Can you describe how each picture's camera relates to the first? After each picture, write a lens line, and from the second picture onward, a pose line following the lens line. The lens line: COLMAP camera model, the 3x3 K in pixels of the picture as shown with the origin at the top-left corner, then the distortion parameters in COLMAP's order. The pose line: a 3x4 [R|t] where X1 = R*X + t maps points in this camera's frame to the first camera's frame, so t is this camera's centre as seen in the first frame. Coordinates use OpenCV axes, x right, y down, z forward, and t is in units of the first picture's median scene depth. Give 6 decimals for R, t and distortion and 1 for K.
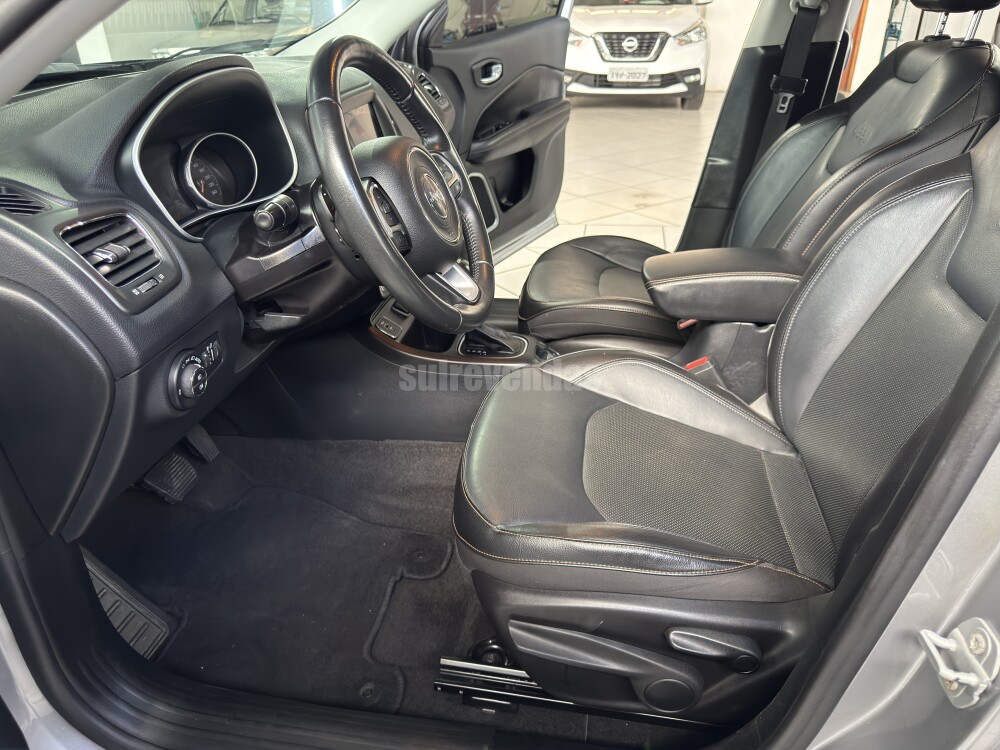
lens RADIAL K [[699.4, 0, 487.1], [0, 699.4, 388.5], [0, 0, 1]] dist [0.095760, -0.190369]
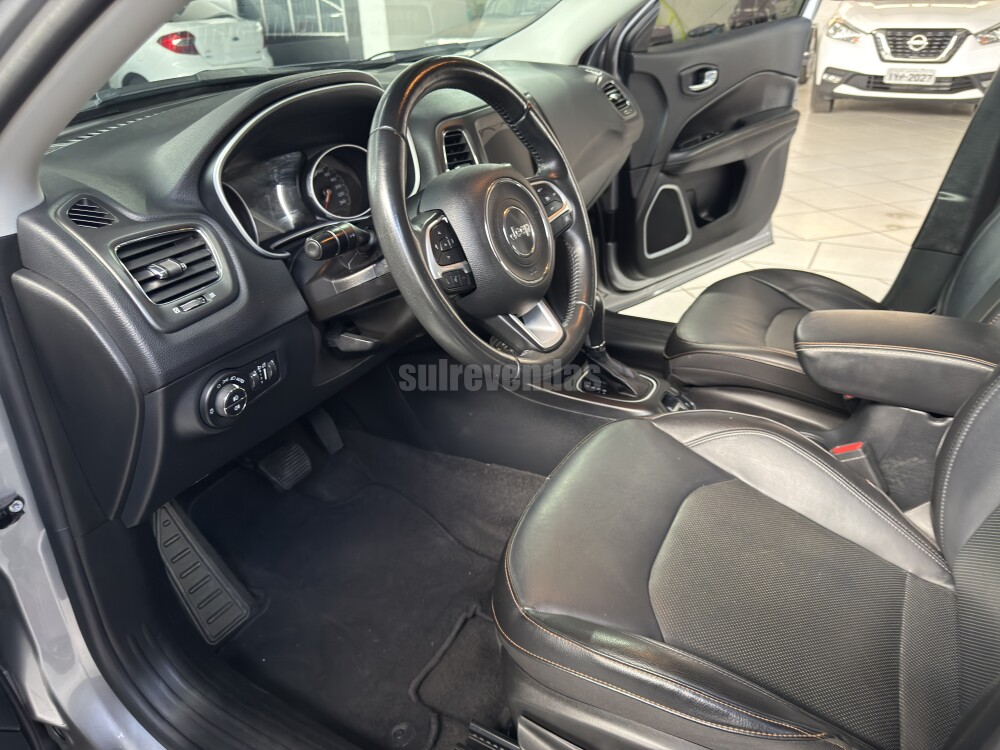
lens RADIAL K [[705.1, 0, 500.0], [0, 705.1, 375.0], [0, 0, 1]] dist [0.037926, -0.055200]
pose [[0.947179, 0.147621, -0.284709, 0.120886], [-0.149326, 0.988661, 0.015836, -0.063761], [0.283819, 0.027515, 0.958483, 0.077321]]
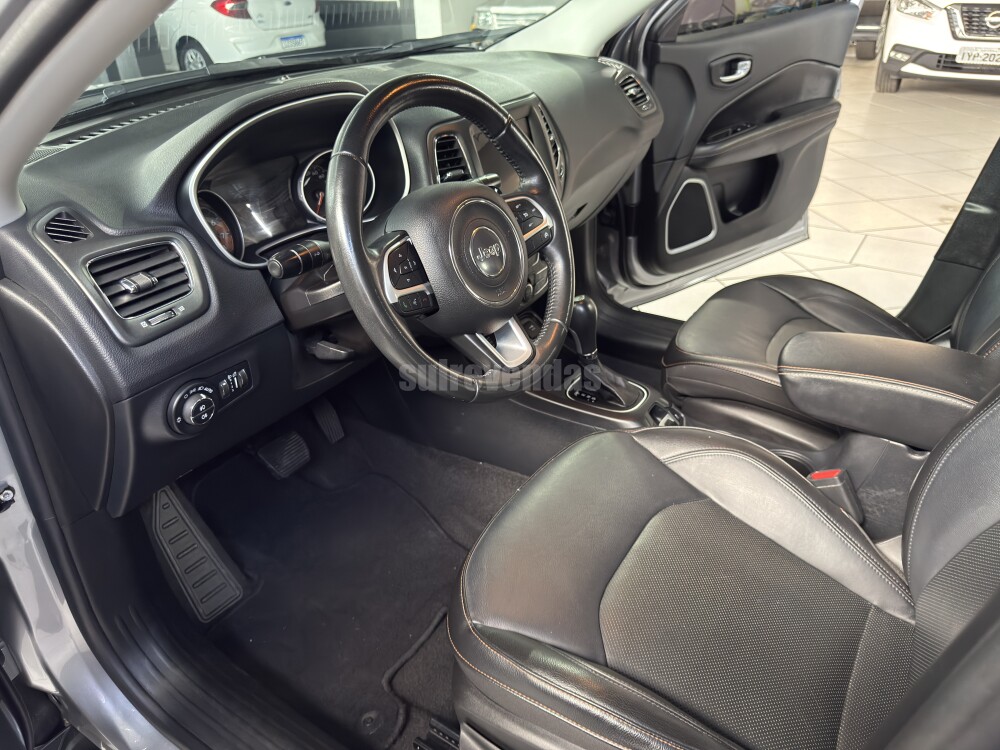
lens RADIAL K [[706.2, 0, 499.3], [0, 706.2, 385.2], [0, 0, 1]] dist [0.021153, -0.027764]
pose [[0.919983, 0.205583, -0.333718, 0.179592], [-0.190282, 0.978603, 0.078292, -0.113470], [0.342673, -0.008527, 0.939416, 0.089364]]
